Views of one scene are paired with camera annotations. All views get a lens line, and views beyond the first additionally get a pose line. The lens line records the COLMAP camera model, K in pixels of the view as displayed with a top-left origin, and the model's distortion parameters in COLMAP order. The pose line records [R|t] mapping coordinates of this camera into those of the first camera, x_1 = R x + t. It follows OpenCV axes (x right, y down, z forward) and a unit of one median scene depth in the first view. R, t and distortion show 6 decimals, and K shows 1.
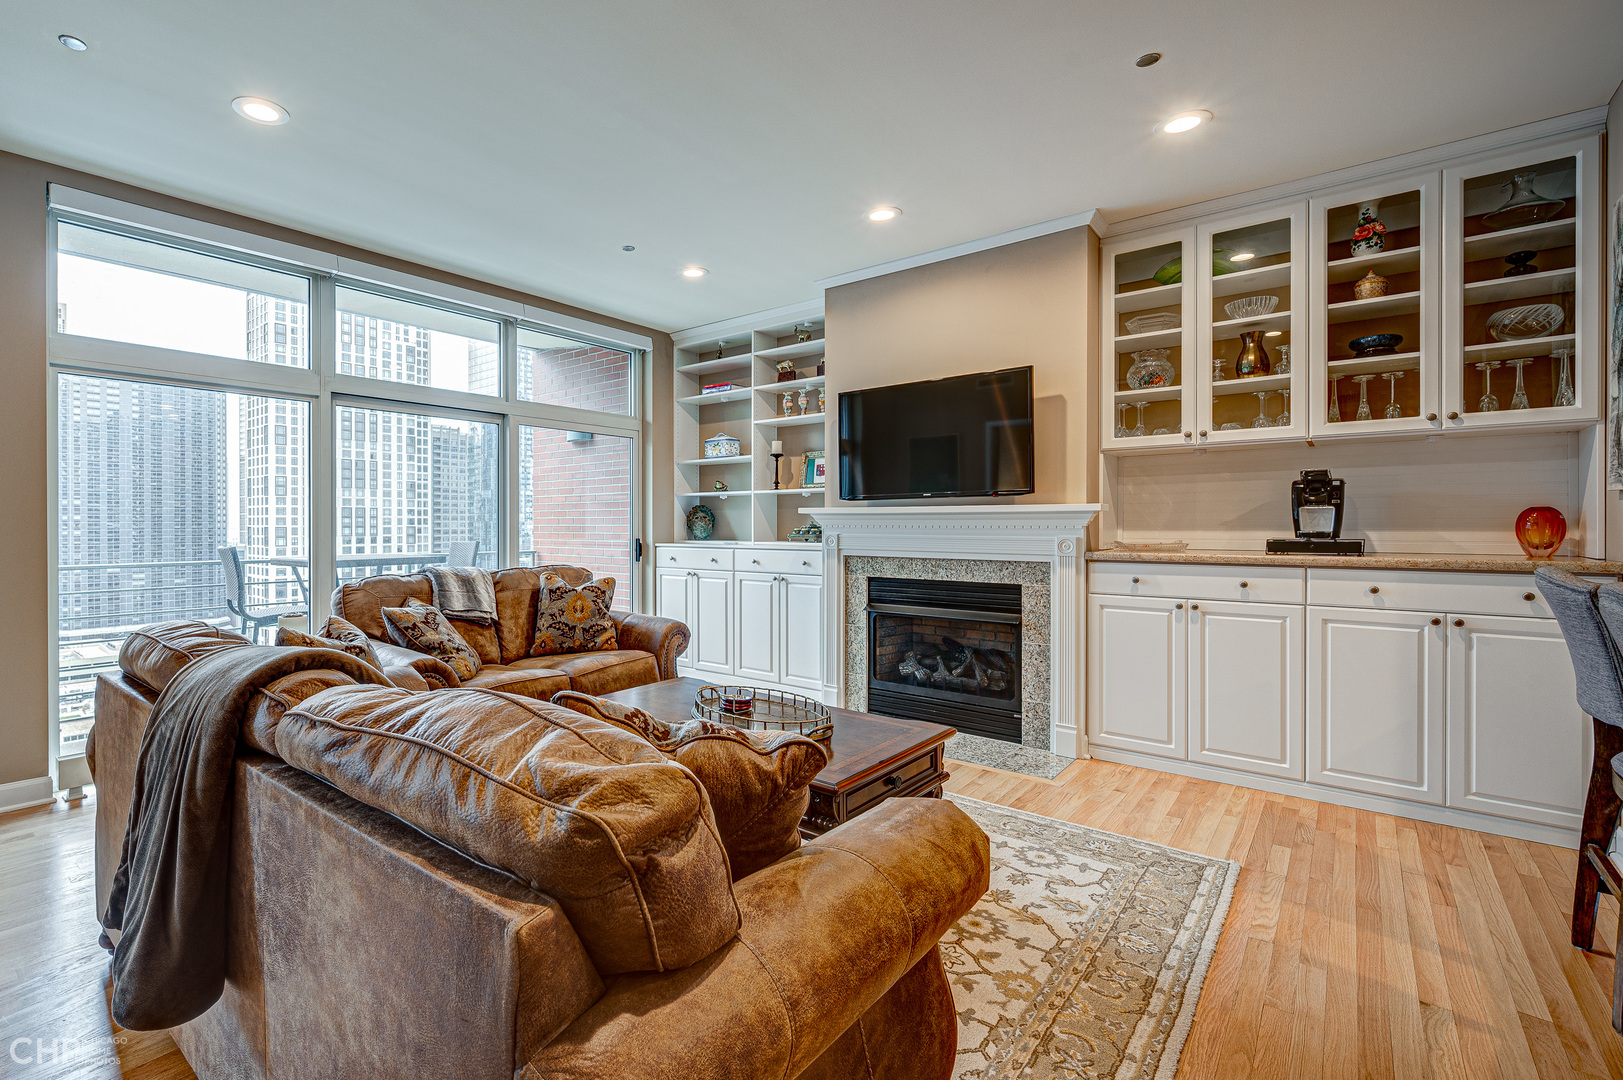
lens RADIAL K [[736.8, 0, 697.4], [0, 736.8, 507.6], [0, 0, 1]] dist [-0.000054, 0.000751]
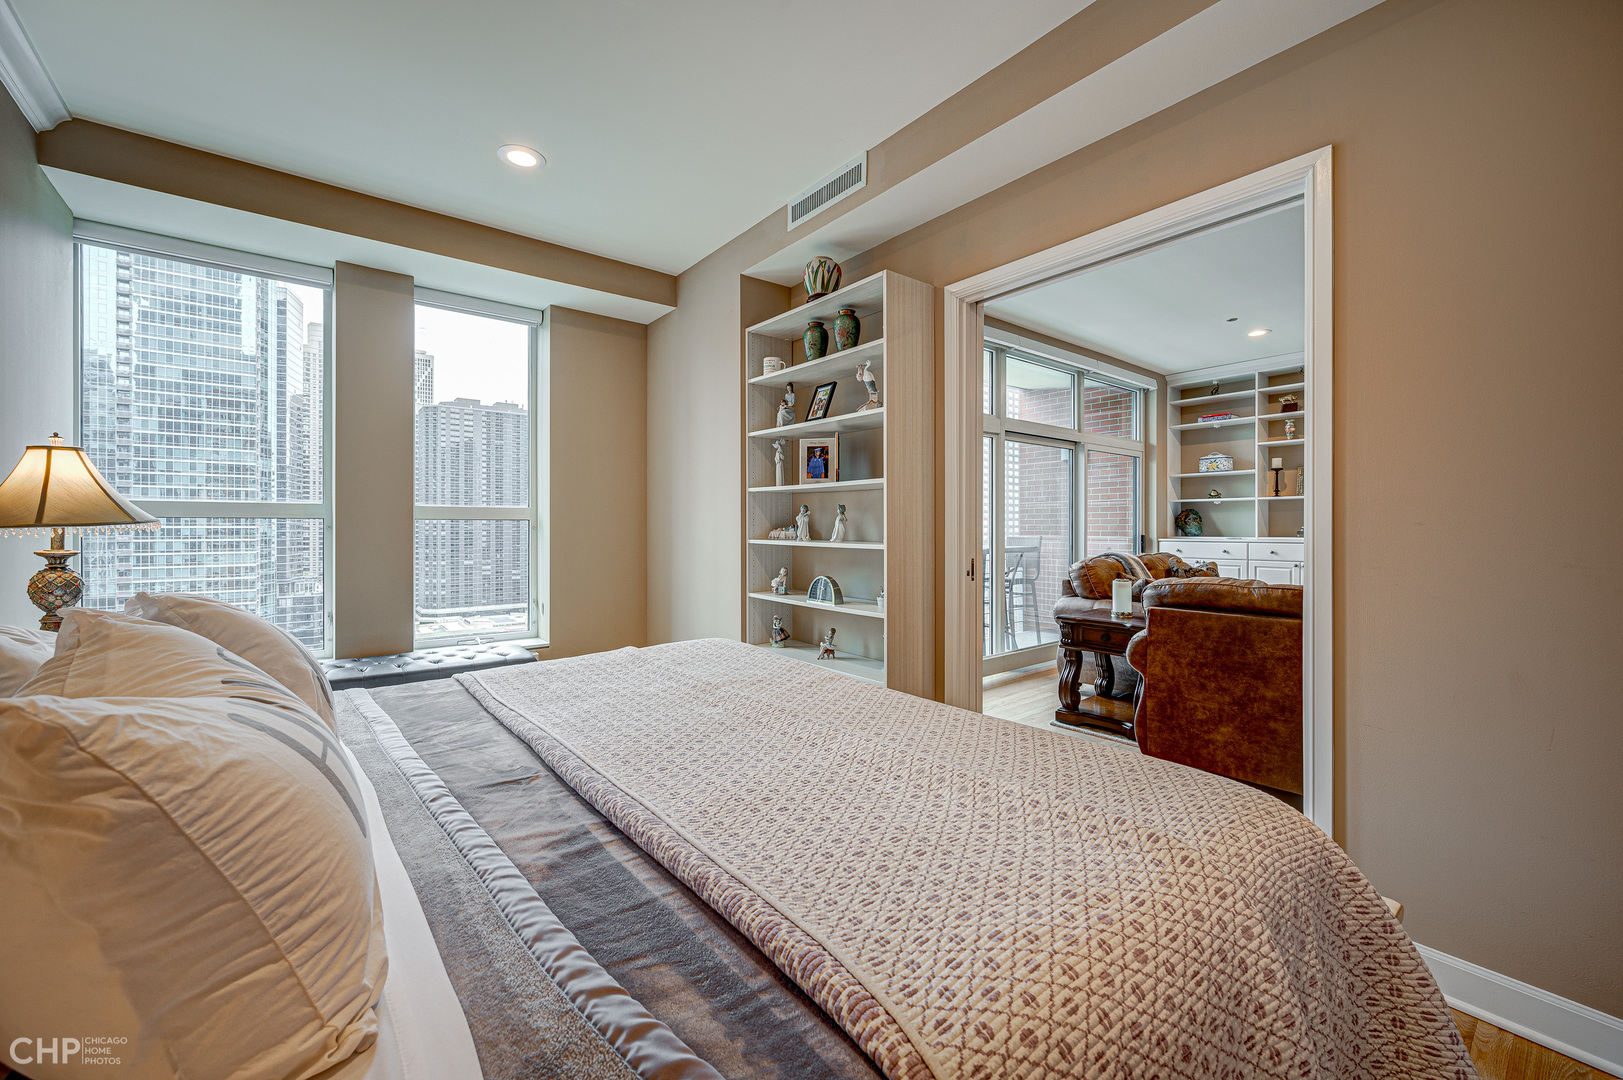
lens RADIAL K [[646.8, 0, 814.0], [0, 646.8, 525.3], [0, 0, 1]] dist [-0.001098, -0.000363]
pose [[0.985408, 0.000960, -0.170204, -0.783715], [0.002311, 0.999816, 0.019019, 0.003632], [0.170191, -0.019135, 0.985225, -0.382550]]
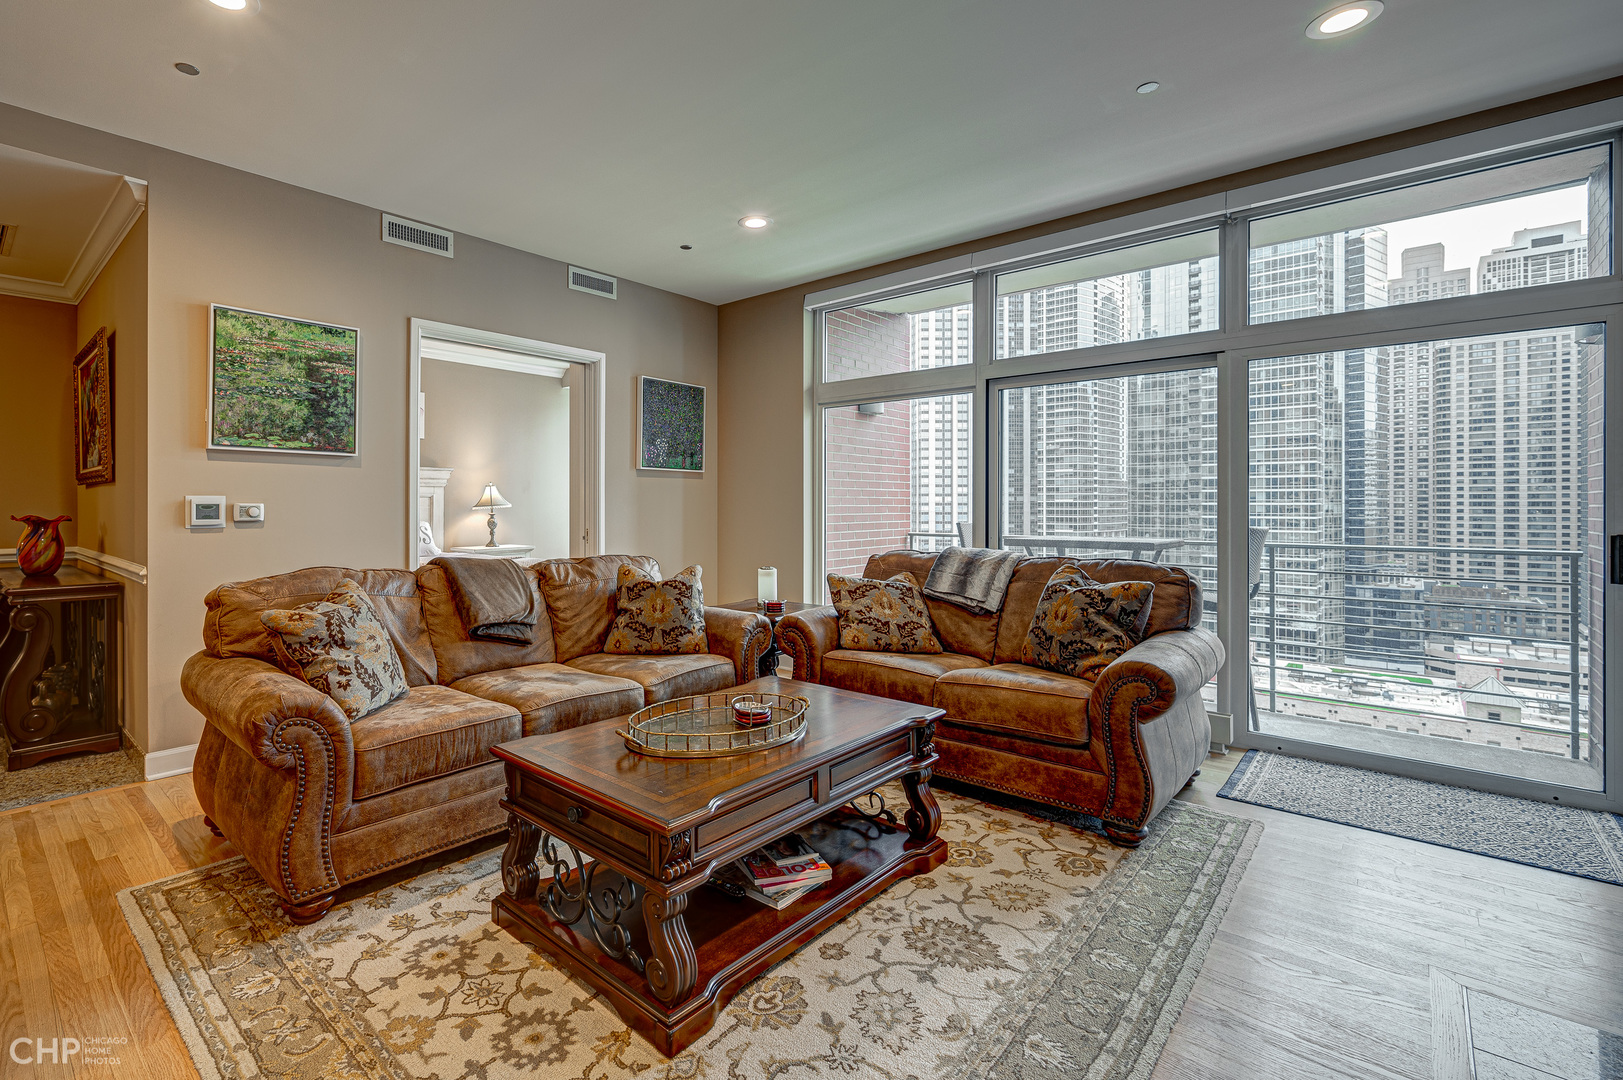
lens RADIAL K [[736.8, 0, 697.4], [0, 736.8, 507.6], [0, 0, 1]] dist [-0.000054, 0.000751]
pose [[-0.043960, 0.005880, -0.999016, 0.714740], [0.023003, 0.999724, 0.004872, 0.016999], [0.998768, -0.022766, -0.044083, 0.752459]]
